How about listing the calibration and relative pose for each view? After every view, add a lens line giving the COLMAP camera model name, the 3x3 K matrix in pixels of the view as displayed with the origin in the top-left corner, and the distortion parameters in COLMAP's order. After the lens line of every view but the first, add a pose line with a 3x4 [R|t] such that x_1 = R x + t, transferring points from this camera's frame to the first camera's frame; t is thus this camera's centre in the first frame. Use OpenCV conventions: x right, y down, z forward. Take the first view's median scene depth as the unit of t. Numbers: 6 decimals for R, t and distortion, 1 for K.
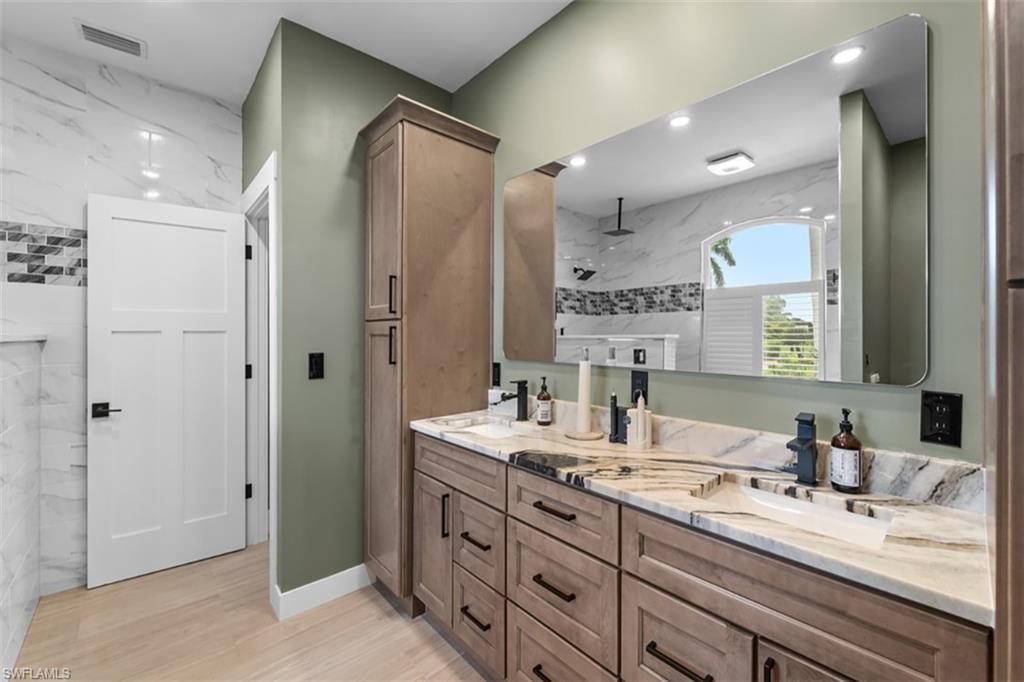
lens RADIAL K [[415.1, 0, 515.3], [0, 415.1, 333.1], [0, 0, 1]] dist [-0.000414, -0.001521]
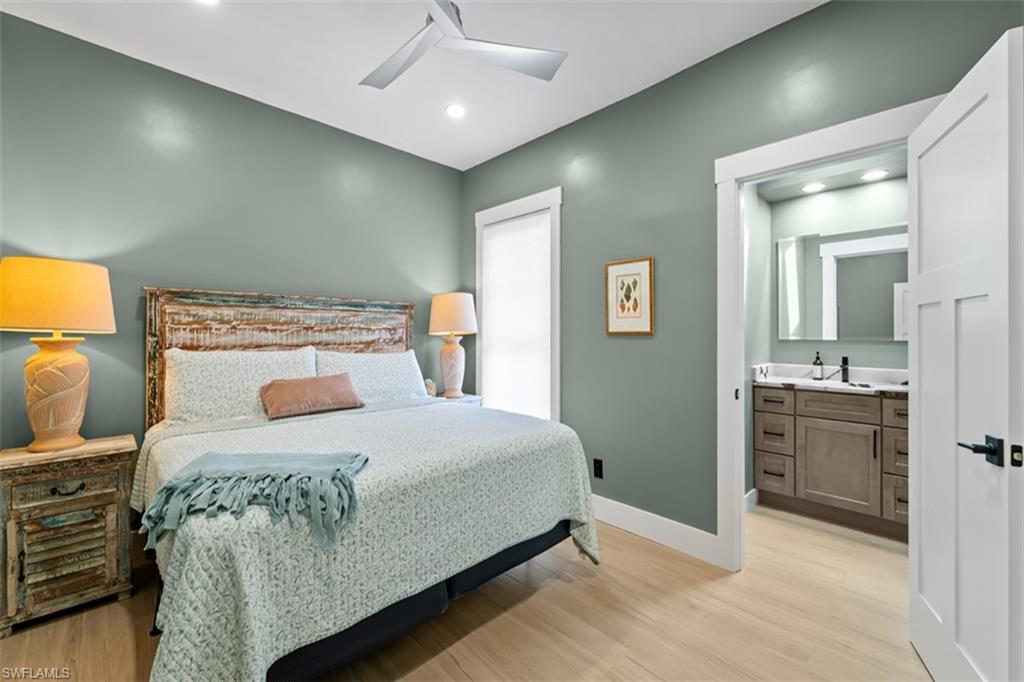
lens RADIAL K [[415.1, 0, 508.3], [0, 415.1, 331.6], [0, 0, 1]] dist [-0.000414, -0.001521]
pose [[0.999177, 0.010954, 0.039050, -0.914819], [-0.010431, 0.999854, -0.013567, 0.046126], [-0.039193, 0.013149, 0.999145, -0.449091]]
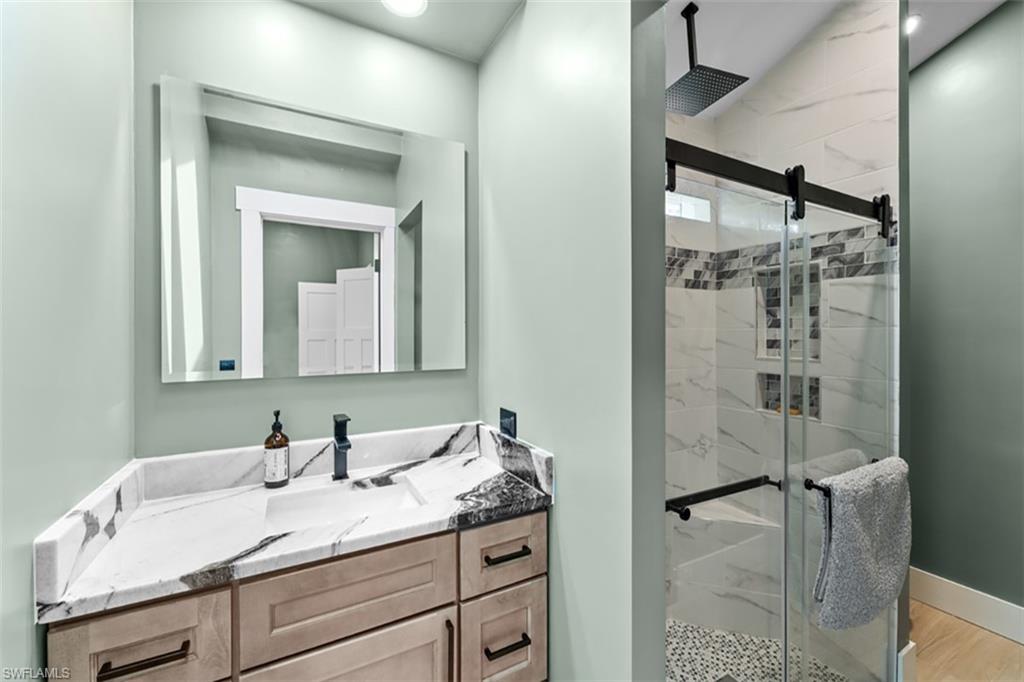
lens RADIAL K [[415.1, 0, 511.7], [0, 415.1, 333.1], [0, 0, 1]] dist [-0.000414, -0.001521]
pose [[0.225290, 0.013611, 0.974197, -0.338833], [0.010075, 0.999816, -0.016299, 0.004009], [-0.974240, 0.013487, 0.225112, 0.387748]]
